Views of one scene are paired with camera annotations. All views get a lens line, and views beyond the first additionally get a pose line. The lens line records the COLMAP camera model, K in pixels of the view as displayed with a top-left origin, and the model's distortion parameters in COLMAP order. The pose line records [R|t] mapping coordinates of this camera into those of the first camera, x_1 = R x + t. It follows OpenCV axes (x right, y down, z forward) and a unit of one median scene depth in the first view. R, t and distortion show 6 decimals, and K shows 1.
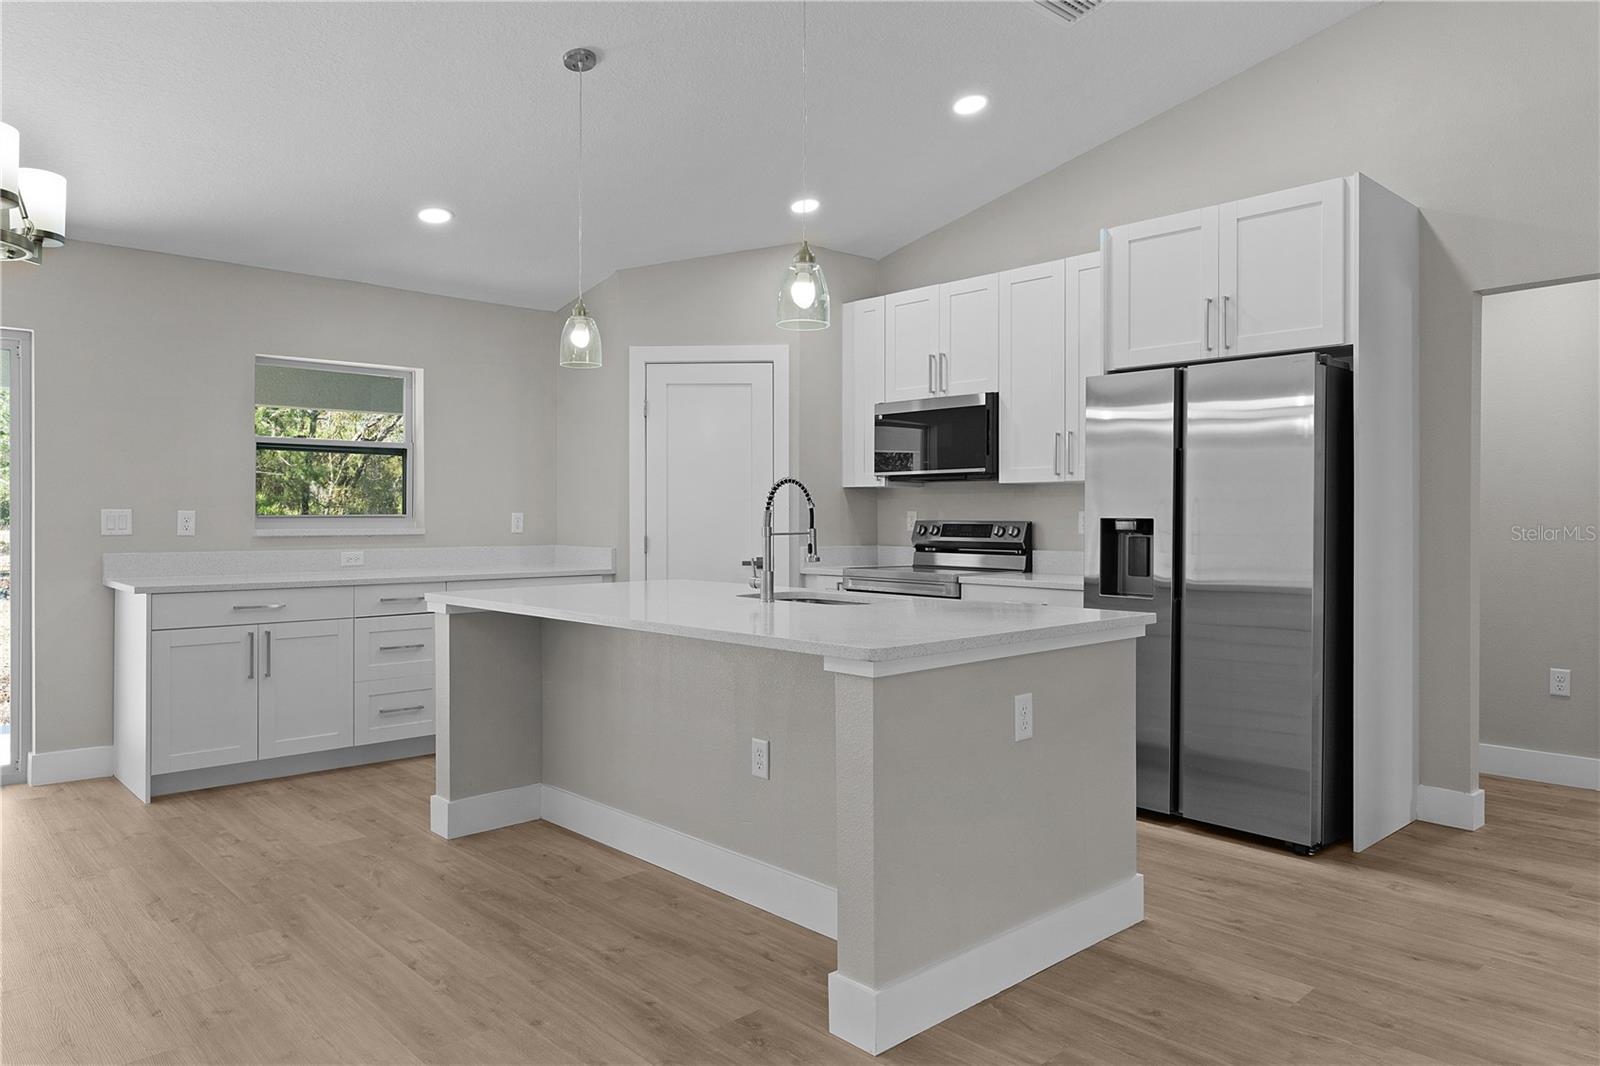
lens RADIAL K [[1053.4, 0, 794.1], [0, 1053.4, 512.9], [0, 0, 1]] dist [0.000113, 0.000078]
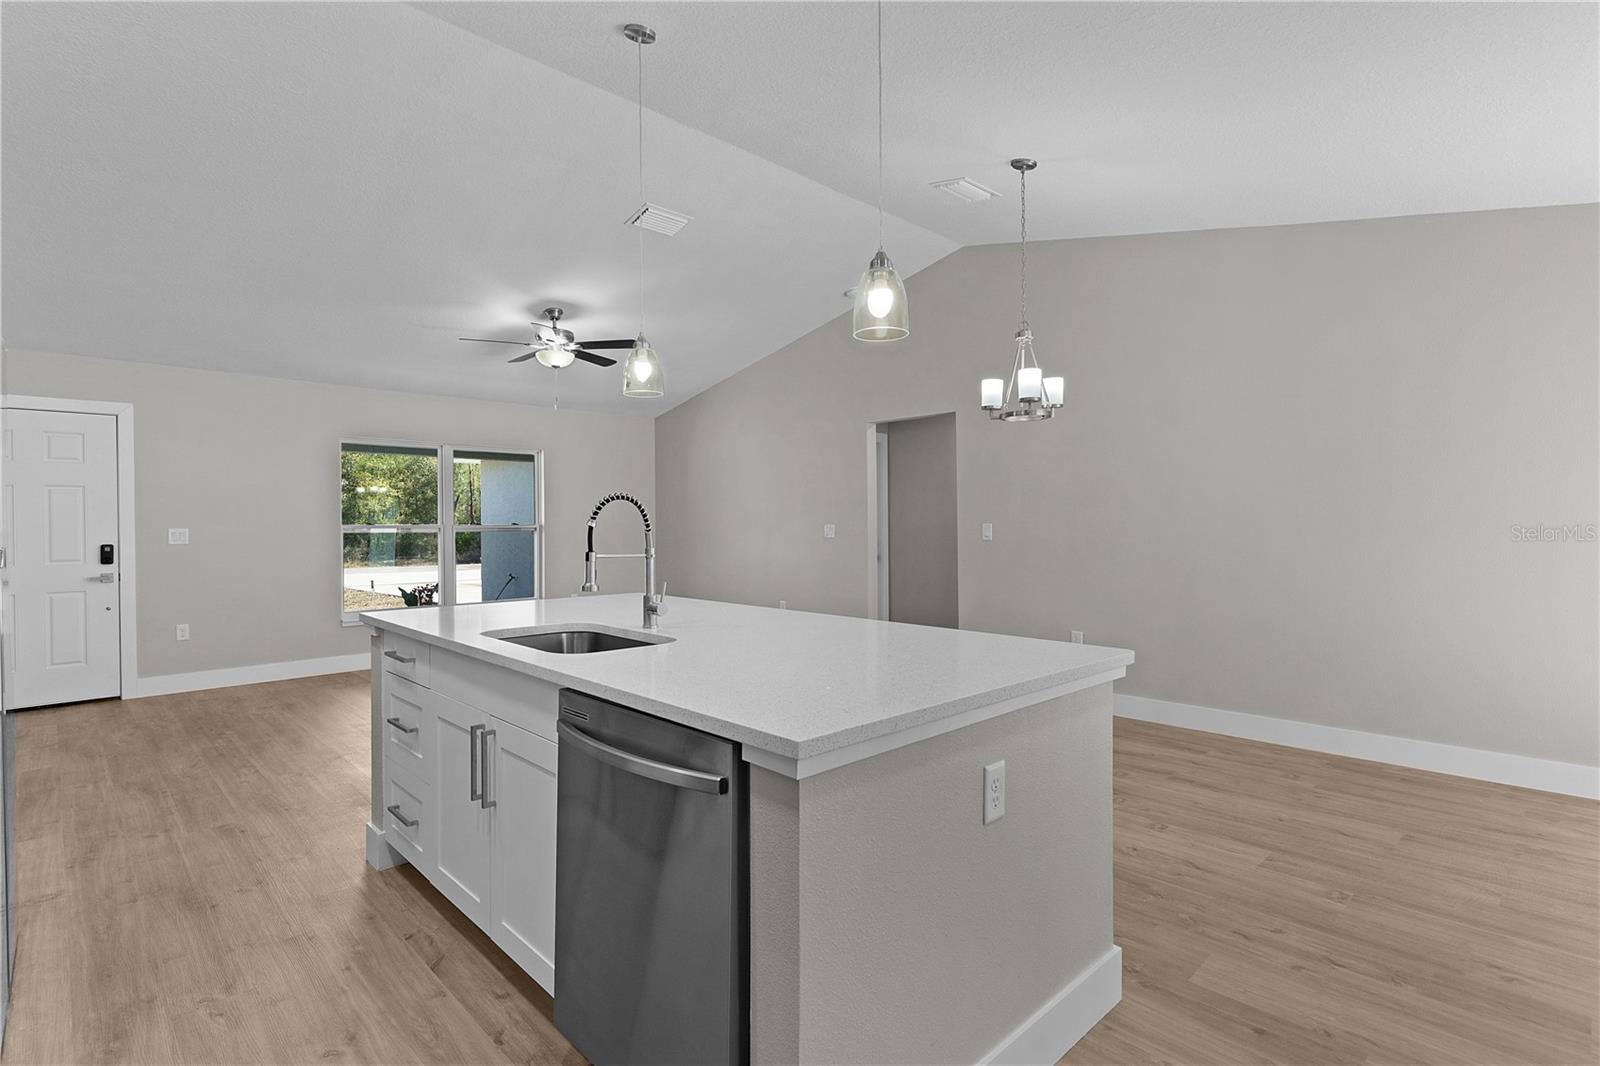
lens RADIAL K [[768.8, 0, 788.1], [0, 768.8, 523.3], [0, 0, 1]] dist [0.004228, -0.000068]
pose [[-0.999911, 0.005830, -0.011972, -0.122926], [0.005882, 0.999973, -0.004334, -0.004476], [0.011946, -0.004404, -0.999919, 1.467560]]
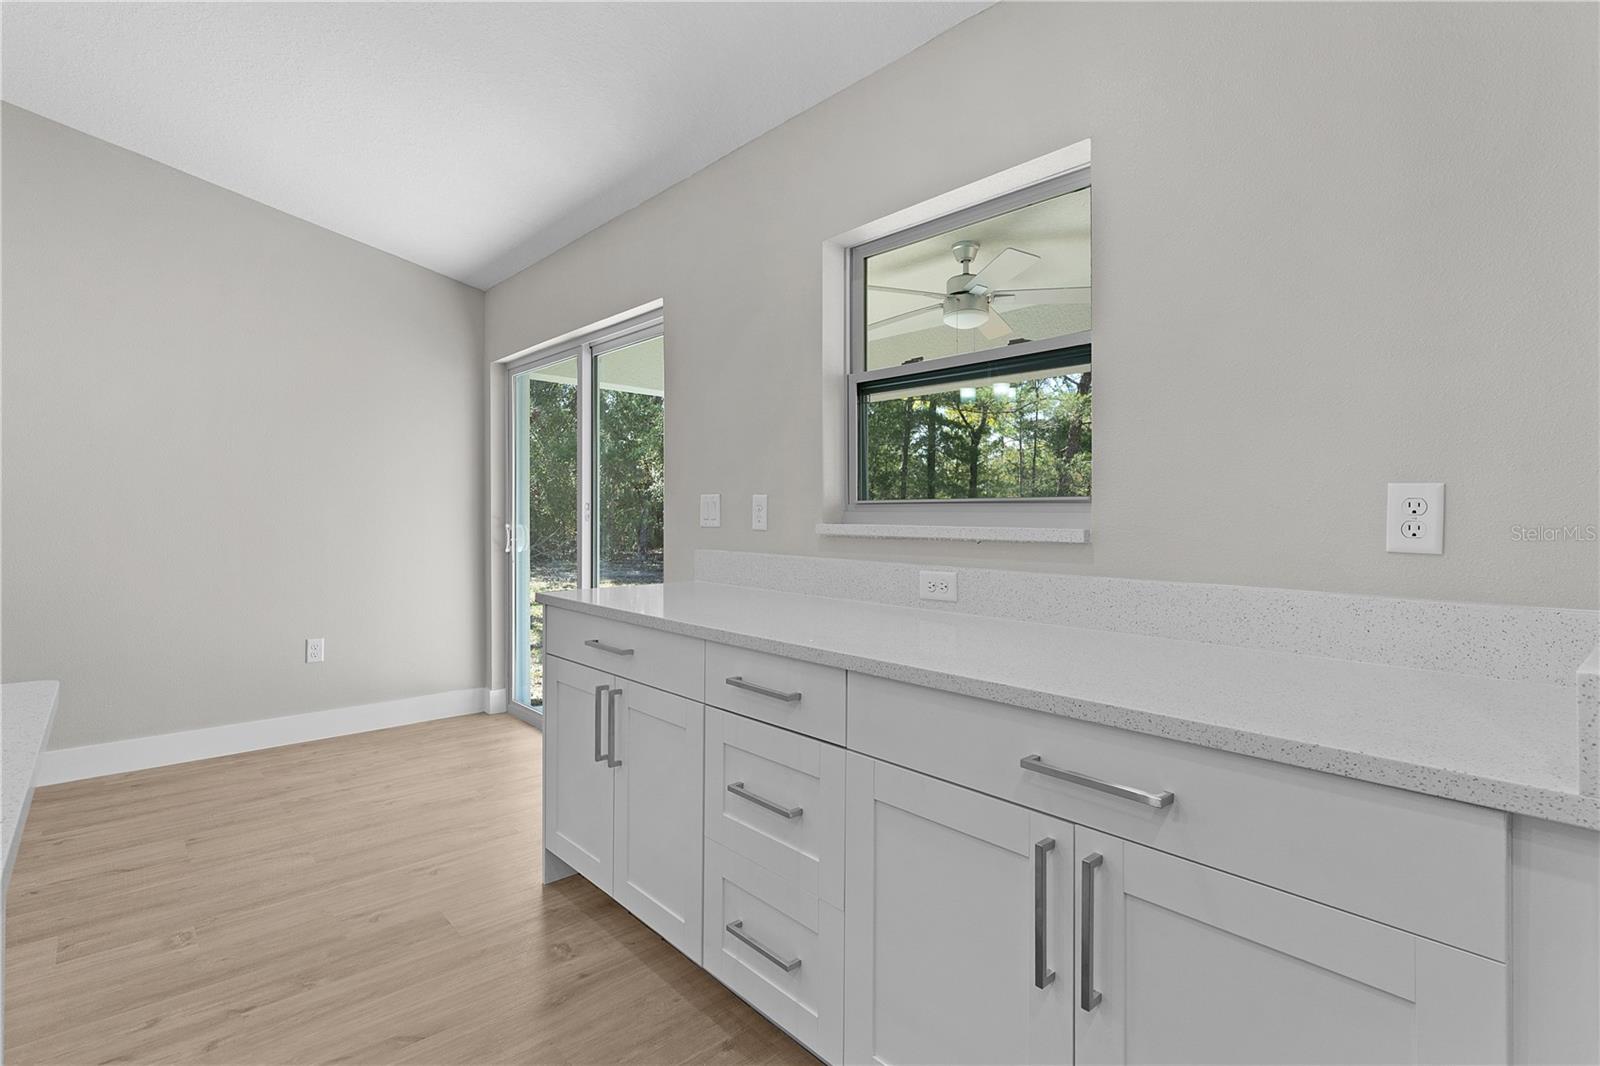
lens RADIAL K [[776.2, 0, 785.1], [0, 776.2, 521.4], [0, 0, 1]] dist [0.000099, -0.000293]
pose [[-0.025167, 0.008496, -0.999647, -0.071773], [-0.003219, 0.999958, 0.008580, 0.013914], [0.999678, 0.003433, -0.025138, 1.262200]]
